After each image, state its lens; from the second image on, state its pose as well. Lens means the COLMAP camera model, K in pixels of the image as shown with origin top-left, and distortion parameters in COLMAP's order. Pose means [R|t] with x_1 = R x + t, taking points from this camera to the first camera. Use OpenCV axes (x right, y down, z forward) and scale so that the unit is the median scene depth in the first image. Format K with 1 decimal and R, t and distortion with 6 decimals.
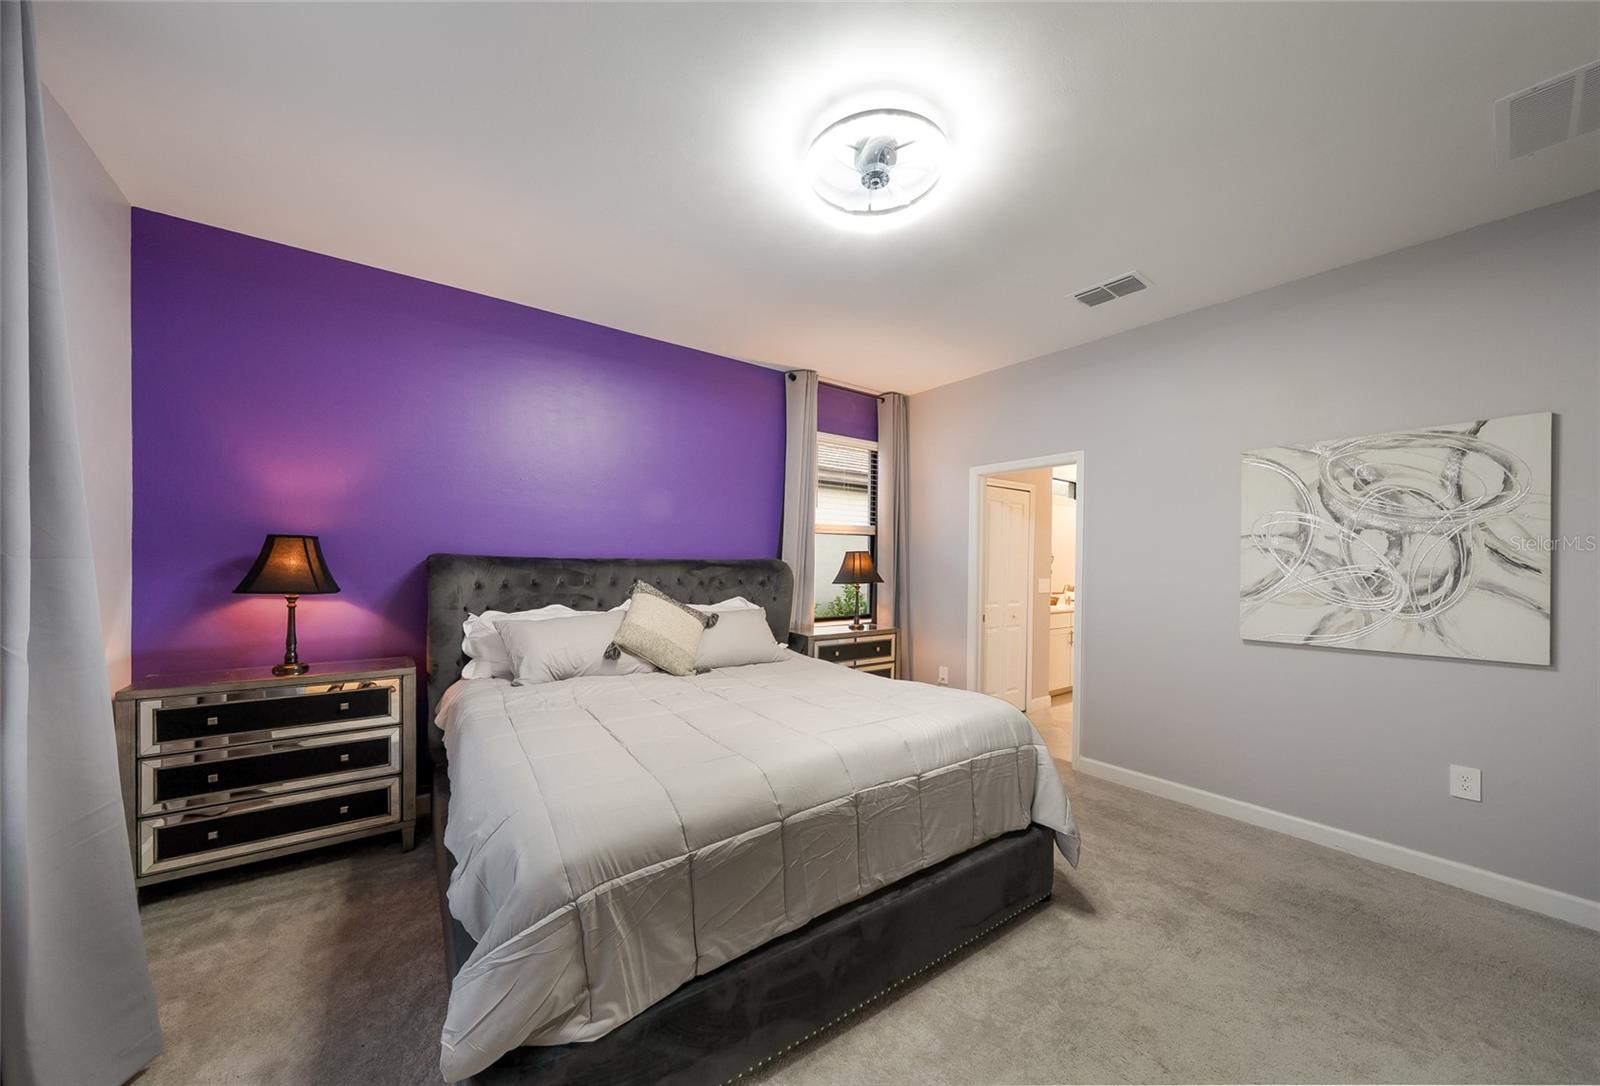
lens RADIAL K [[574.6, 0, 801.6], [0, 574.6, 578.9], [0, 0, 1]] dist [0.128743, -0.000010]
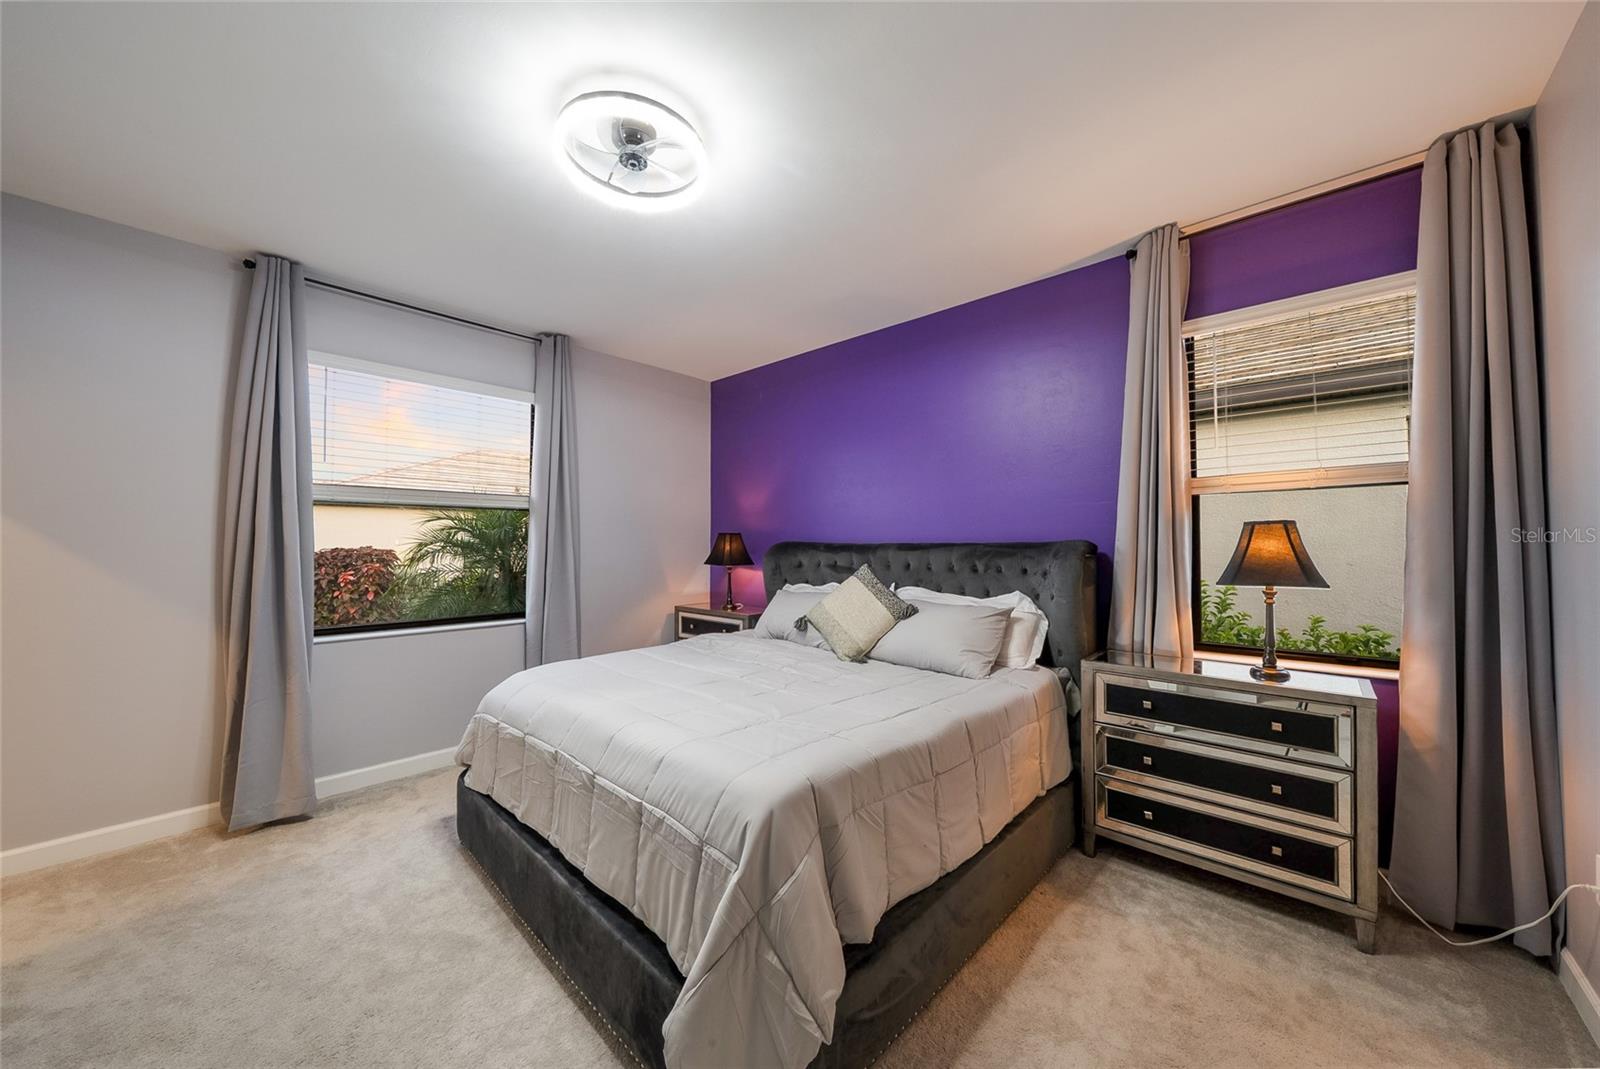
lens RADIAL K [[553.9, 0, 794.8], [0, 553.9, 556.3], [0, 0, 1]] dist [-0.000858, -0.000138]
pose [[0.180818, 0.016293, -0.983382, 0.574138], [-0.025514, 0.999604, 0.011871, -0.015705], [0.983186, 0.022943, 0.181162, 0.585687]]
